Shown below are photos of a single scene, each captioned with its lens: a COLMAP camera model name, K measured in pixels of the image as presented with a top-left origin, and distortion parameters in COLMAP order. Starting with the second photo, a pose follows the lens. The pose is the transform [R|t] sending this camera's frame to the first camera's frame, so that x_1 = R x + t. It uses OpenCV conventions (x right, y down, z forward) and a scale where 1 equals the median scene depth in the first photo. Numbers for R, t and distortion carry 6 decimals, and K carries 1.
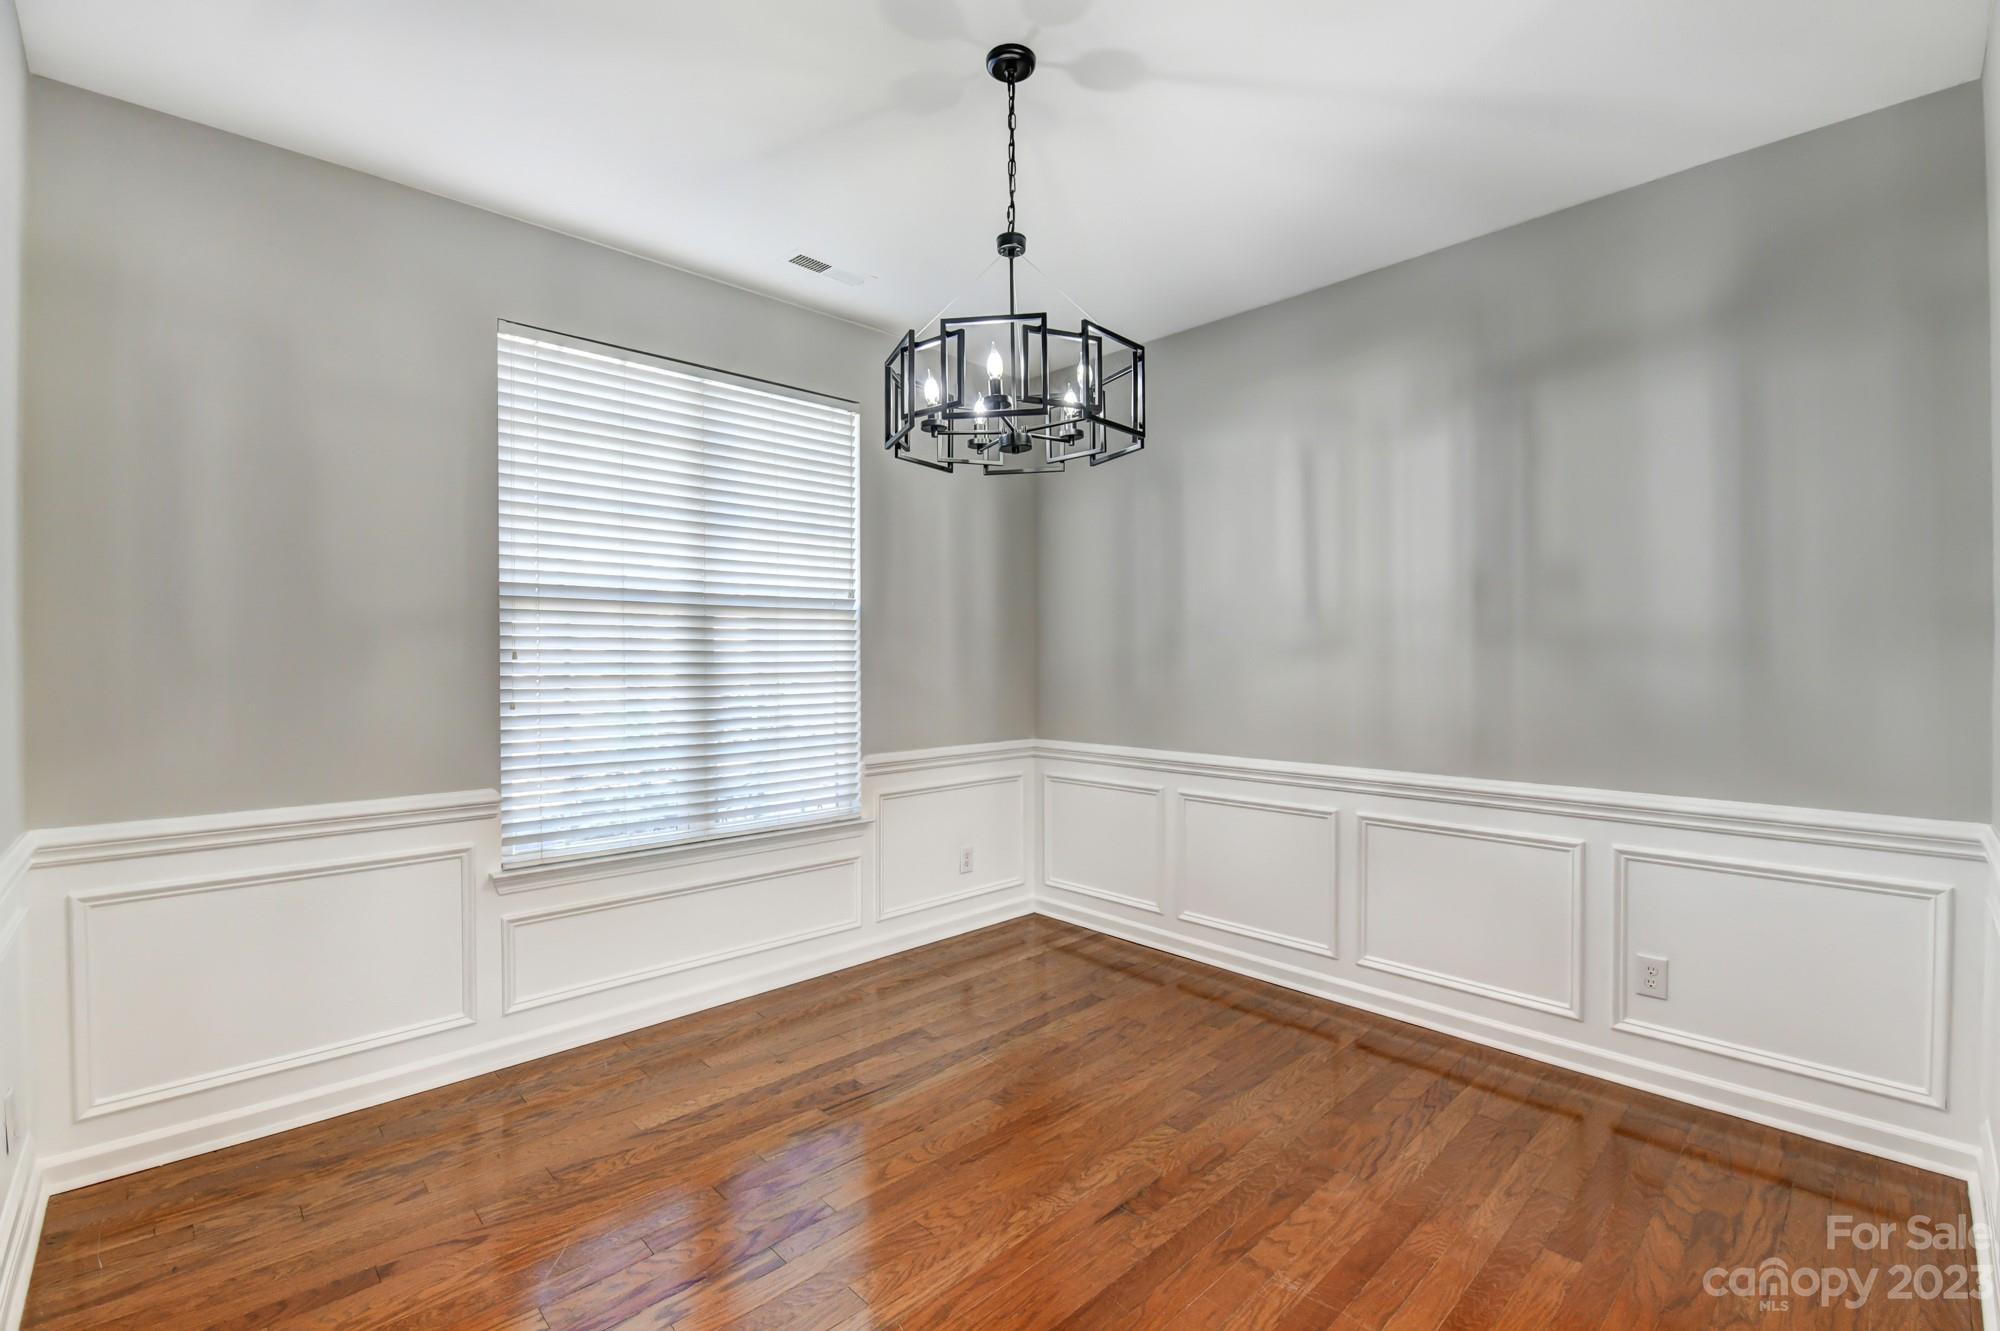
lens RADIAL K [[873.1, 0, 1000.0], [0, 873.1, 665.5], [0, 0, 1]] dist [-0.025386, -0.000184]
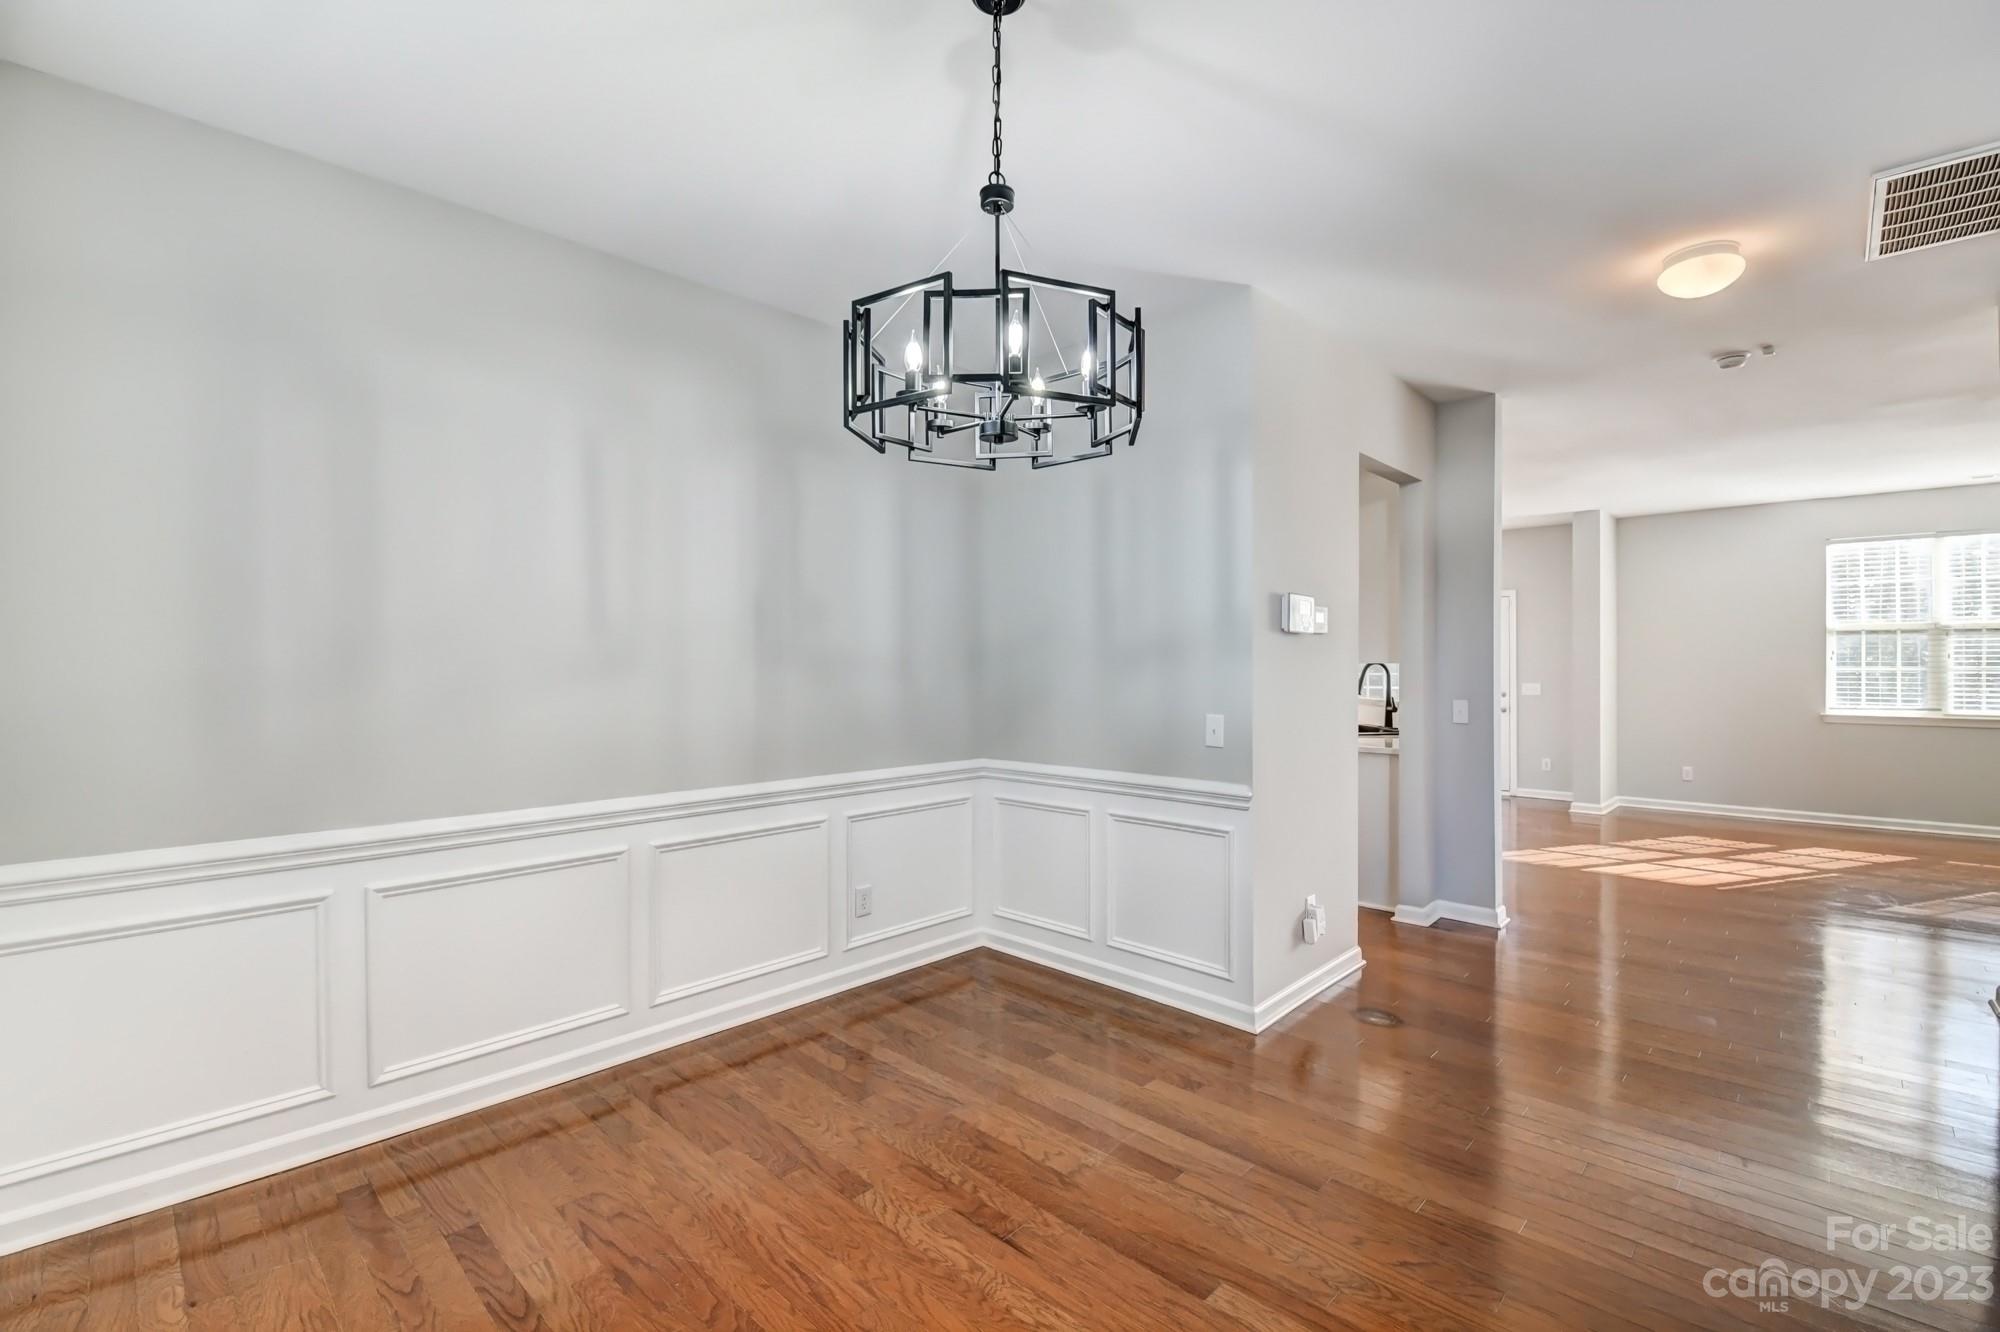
lens RADIAL K [[873.1, 0, 1000.0], [0, 873.1, 666.0], [0, 0, 1]] dist [-0.025386, -0.000184]
pose [[-0.038752, -0.005505, 0.999234, -0.663083], [0.013872, 0.999886, 0.006046, -0.028832], [-0.999153, 0.014095, -0.038671, 0.808859]]
